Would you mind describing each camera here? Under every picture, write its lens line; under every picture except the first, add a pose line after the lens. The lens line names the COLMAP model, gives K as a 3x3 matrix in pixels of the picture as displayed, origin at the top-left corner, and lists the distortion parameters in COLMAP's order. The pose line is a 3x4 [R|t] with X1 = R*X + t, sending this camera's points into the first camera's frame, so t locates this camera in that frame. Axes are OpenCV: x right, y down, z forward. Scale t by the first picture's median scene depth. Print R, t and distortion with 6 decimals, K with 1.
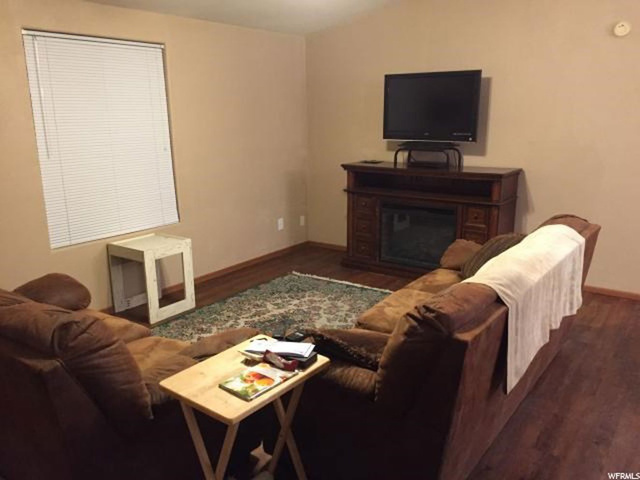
lens RADIAL K [[538.4, 0, 320.0], [0, 538.4, 240.0], [0, 0, 1]] dist [-0.005821, -0.007704]
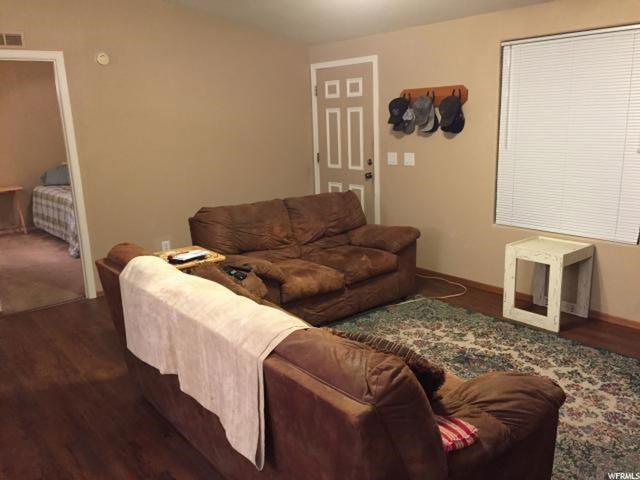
lens RADIAL K [[538.4, 0, 320.0], [0, 538.4, 240.0], [0, 0, 1]] dist [-0.005821, -0.007704]
pose [[-0.258474, 0.240480, -0.935607, 0.680333], [-0.189217, 0.937155, 0.293152, -0.209033], [0.947306, 0.252804, -0.196727, 0.803851]]
